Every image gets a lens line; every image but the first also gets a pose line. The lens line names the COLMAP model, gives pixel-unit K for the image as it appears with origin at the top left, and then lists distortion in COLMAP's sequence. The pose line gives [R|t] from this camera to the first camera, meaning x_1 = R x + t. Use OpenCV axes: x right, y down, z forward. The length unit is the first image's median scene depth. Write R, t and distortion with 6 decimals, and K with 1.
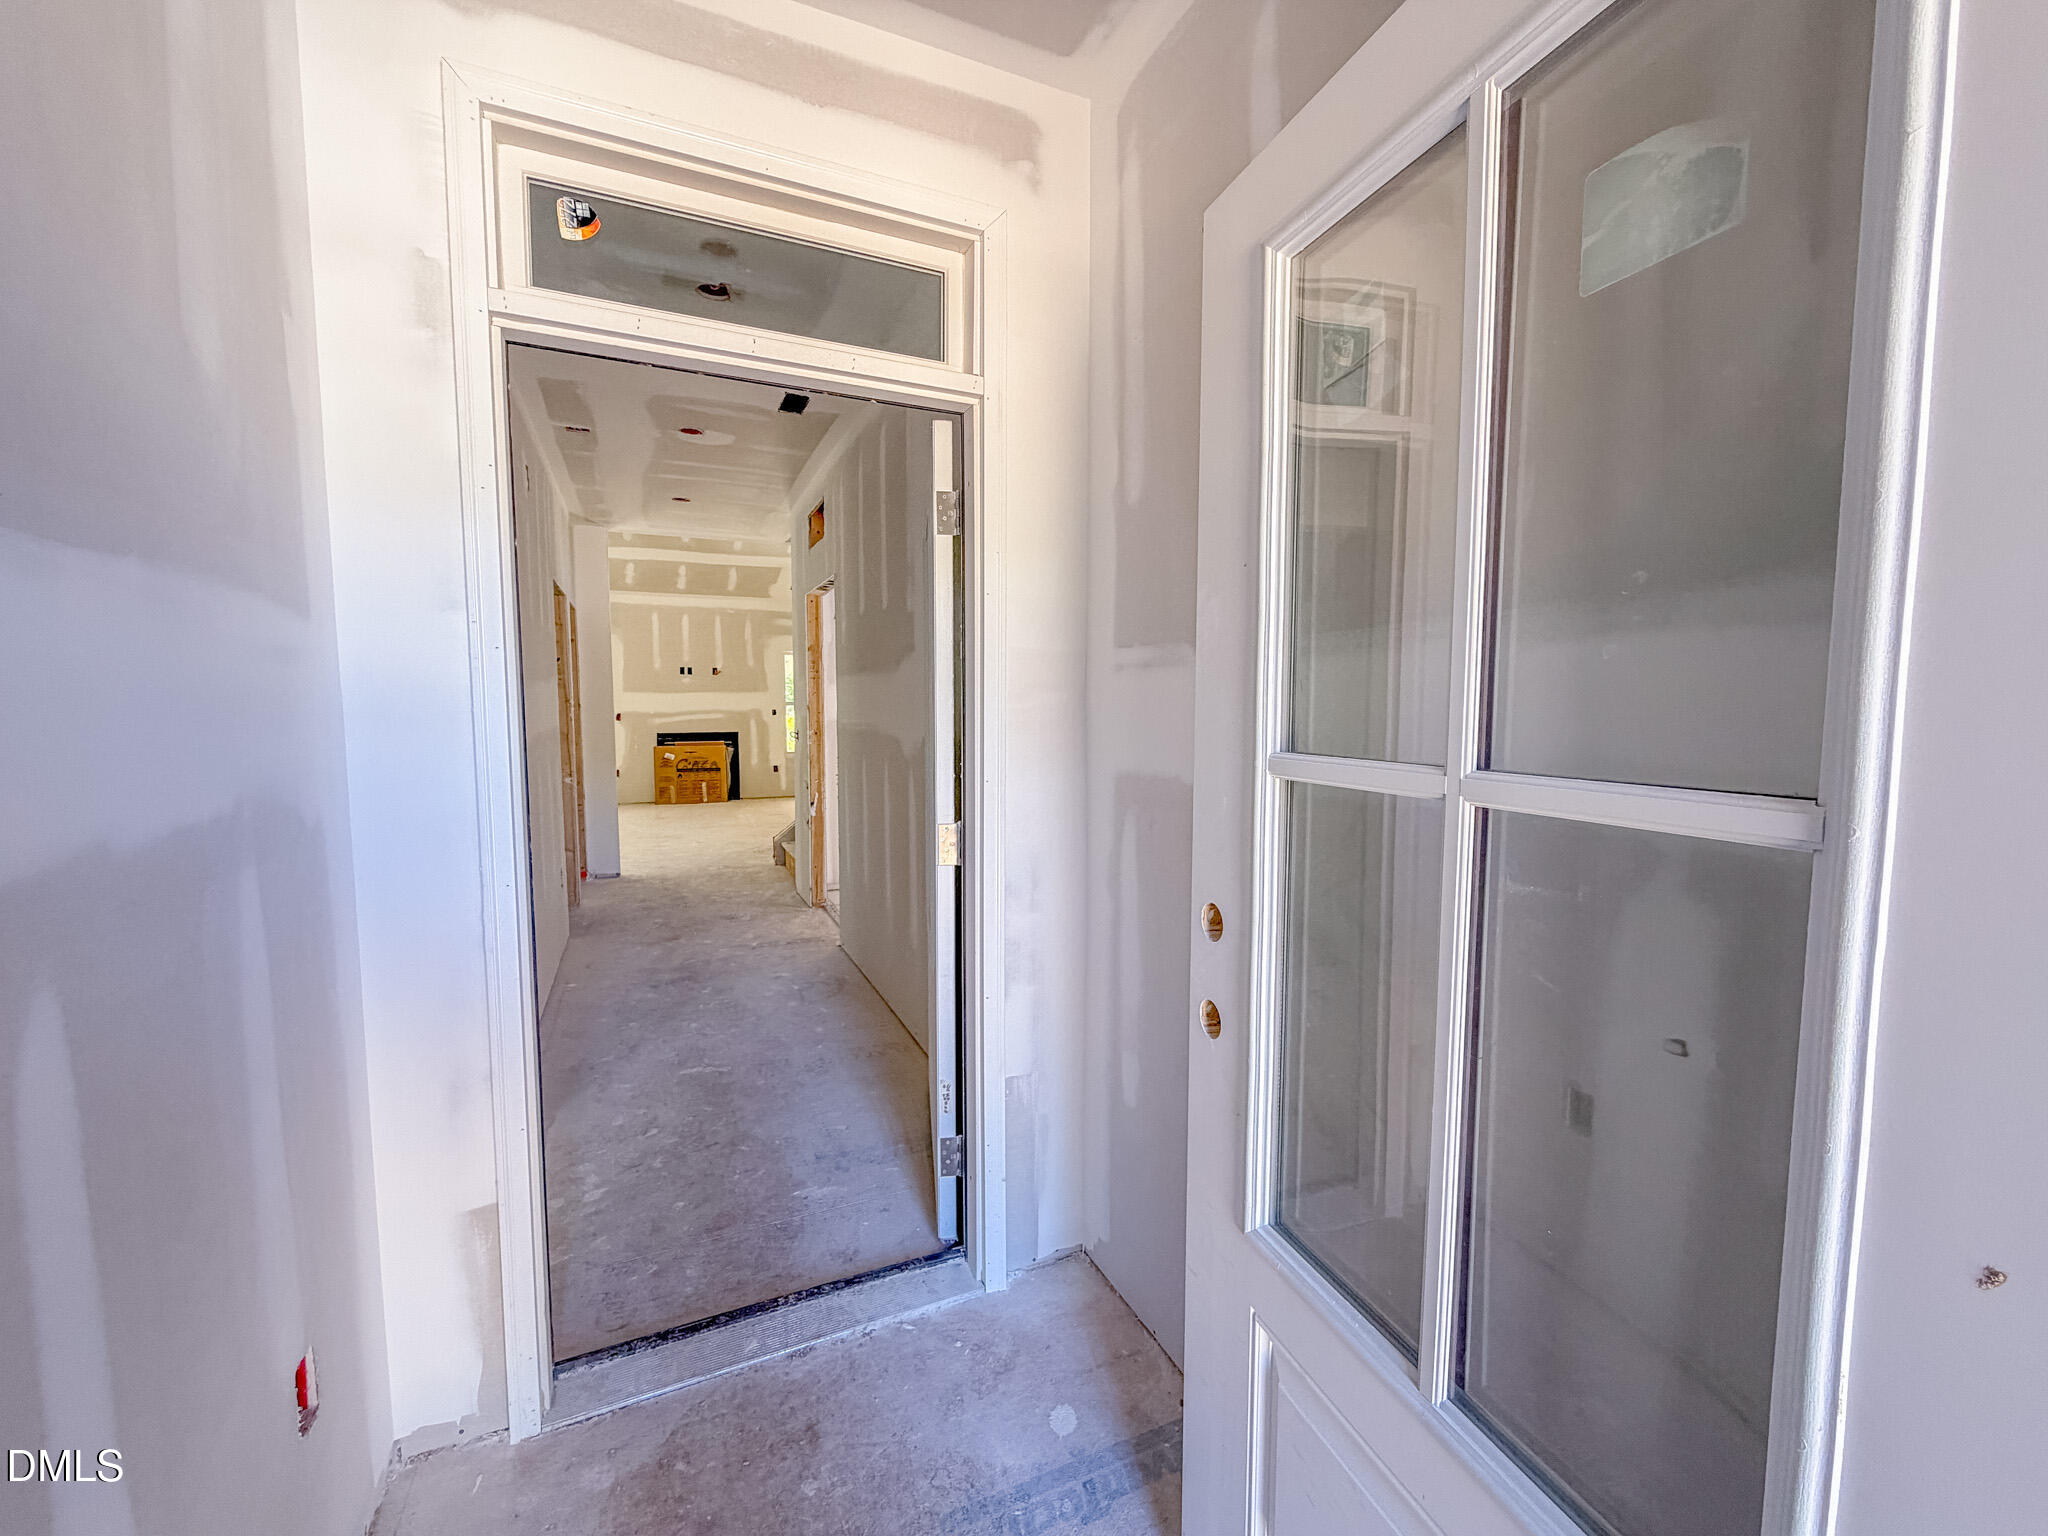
lens RADIAL K [[818.2, 0, 1022.5], [0, 818.2, 769.6], [0, 0, 1]] dist [-0.004531, 0.000488]
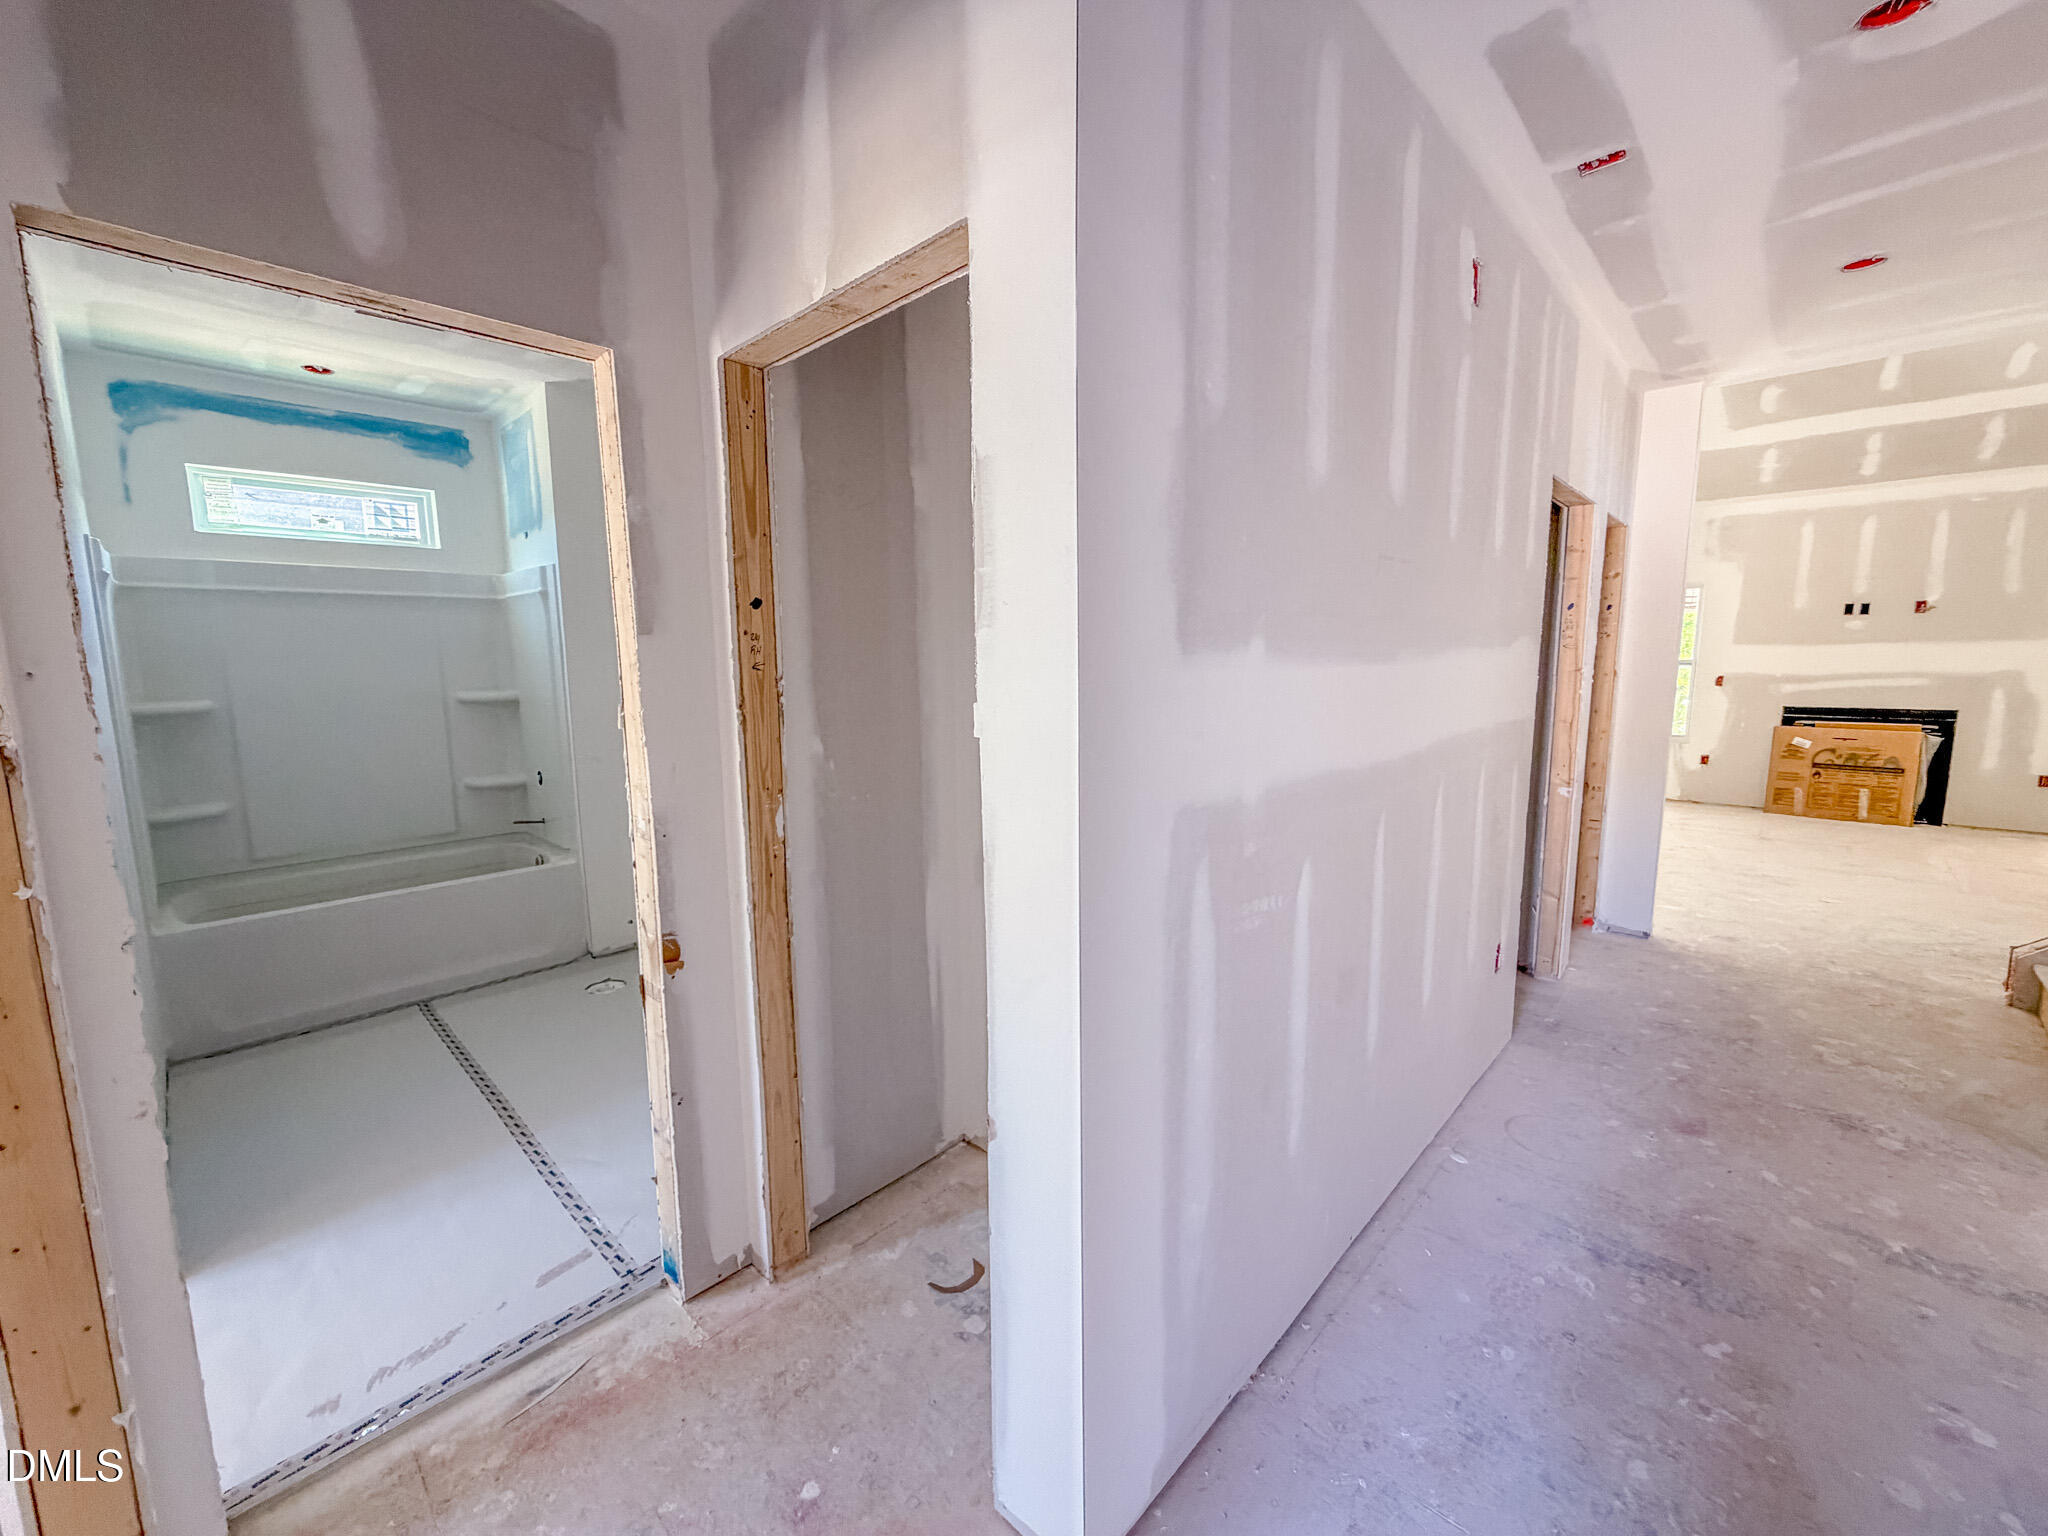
lens RADIAL K [[818.2, 0, 1016.6], [0, 818.2, 768.8], [0, 0, 1]] dist [-0.004531, 0.000488]
pose [[0.366264, 0.121375, -0.922561, -0.058836], [-0.065449, 0.992361, 0.104574, -0.023103], [0.928206, 0.022079, 0.371410, 0.179072]]
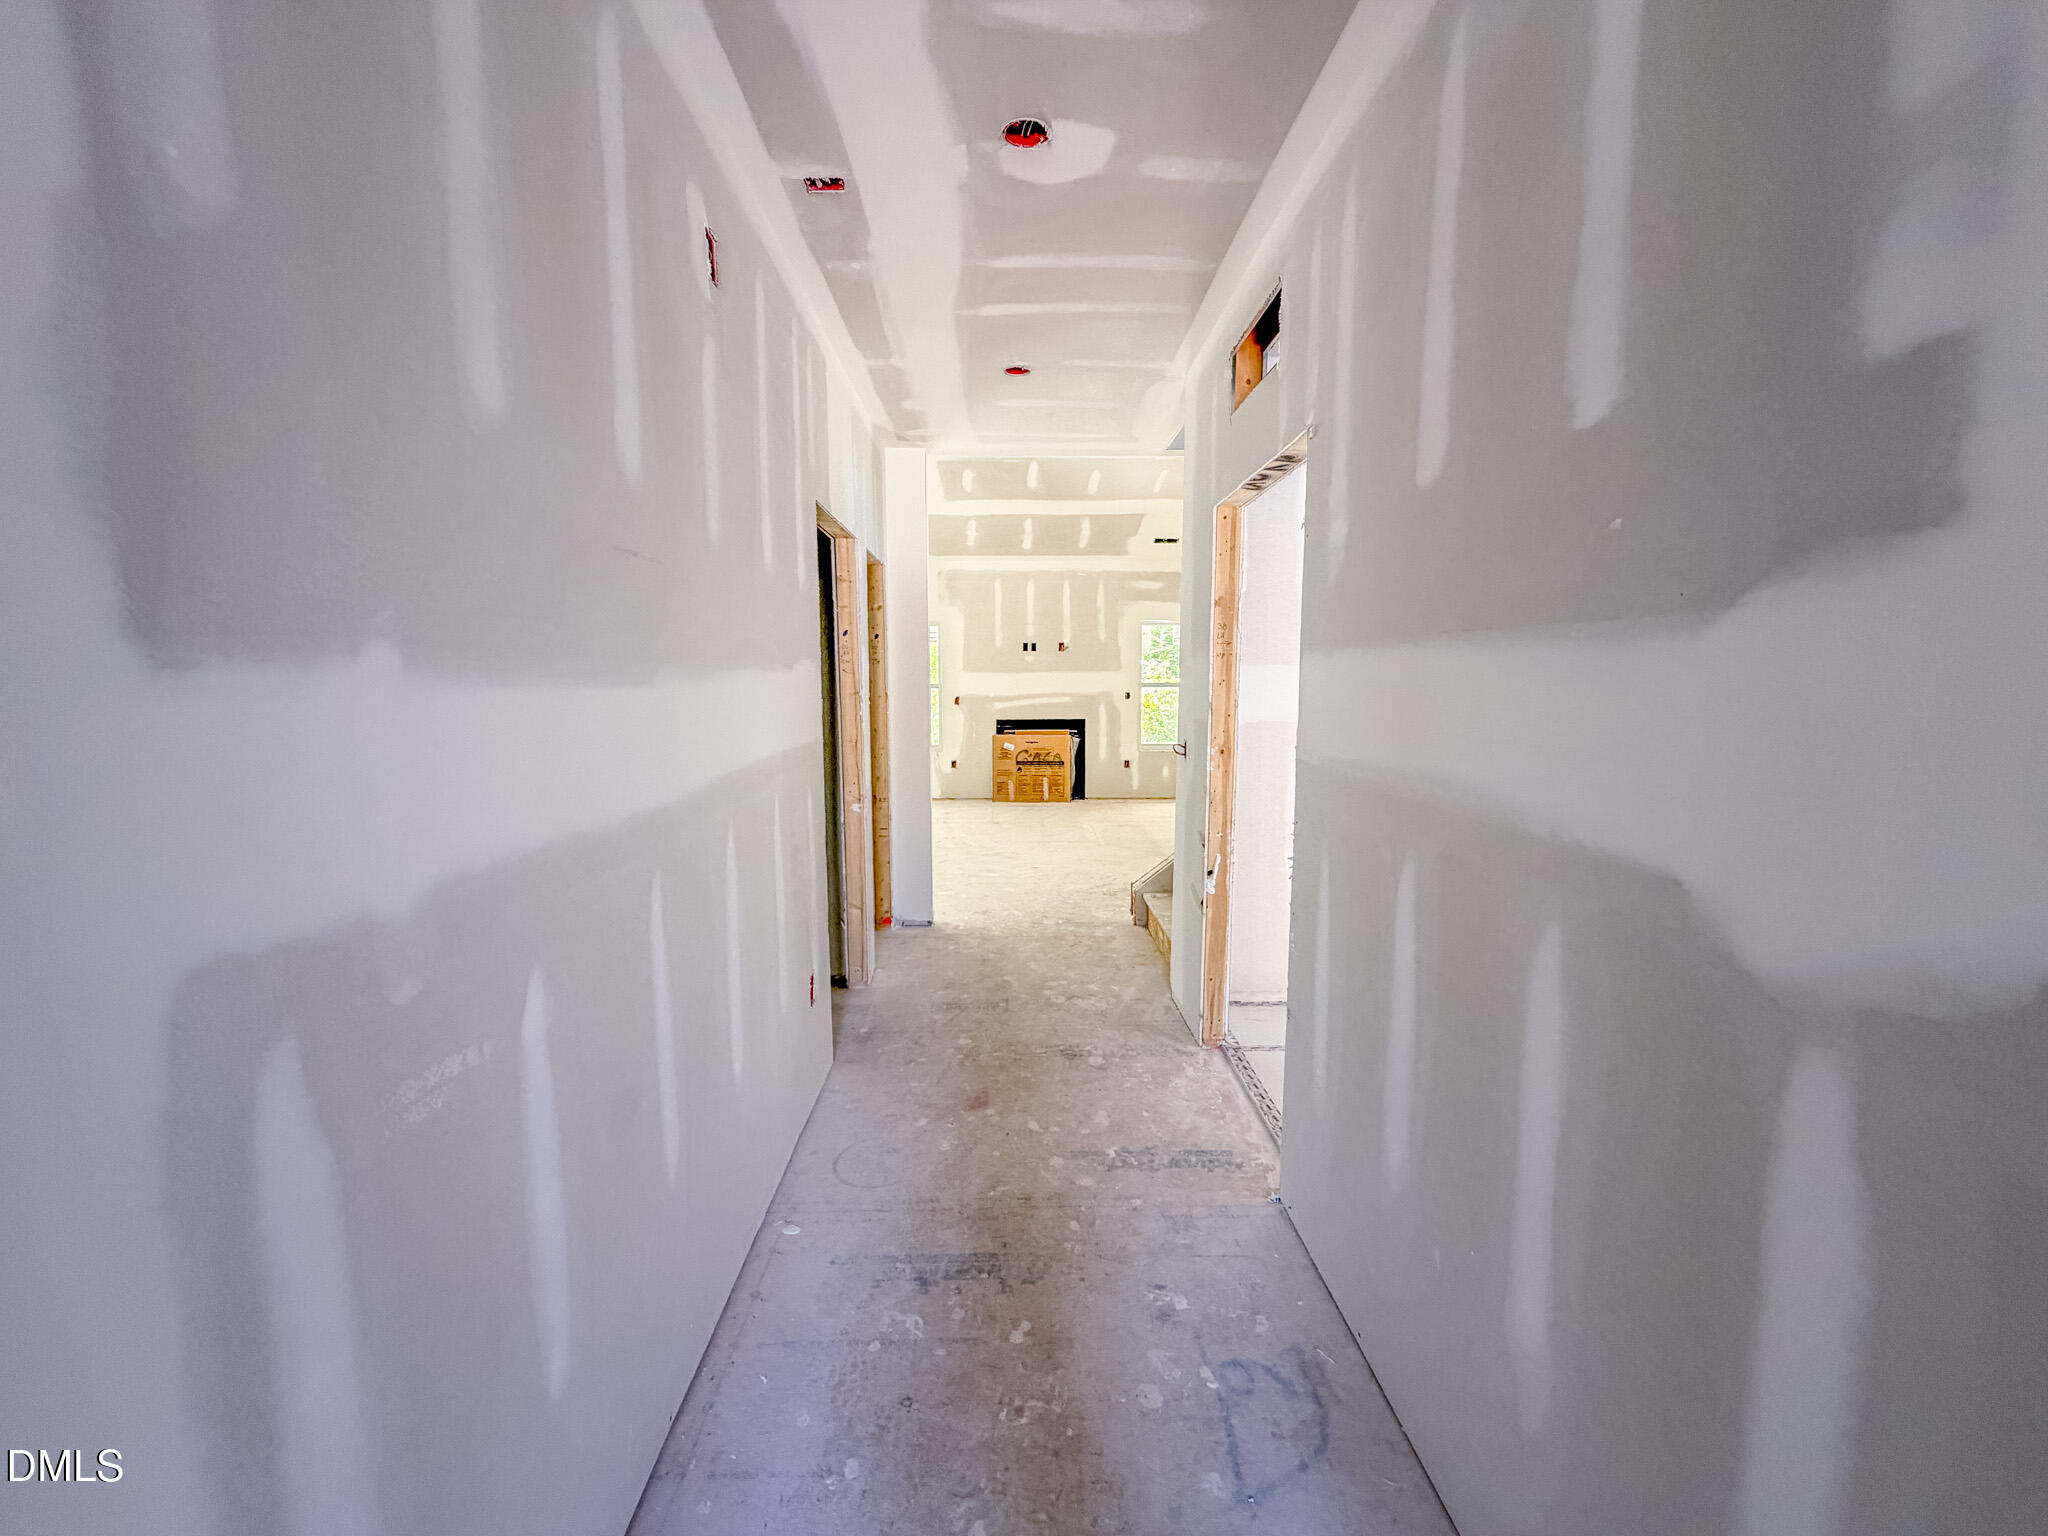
lens RADIAL K [[818.2, 0, 1012.5], [0, 818.2, 768.9], [0, 0, 1]] dist [-0.004531, 0.000488]
pose [[0.913907, 0.041453, -0.403801, -0.080472], [-0.028928, 0.998894, 0.037074, -0.025459], [0.404891, -0.022201, 0.914095, 0.216503]]
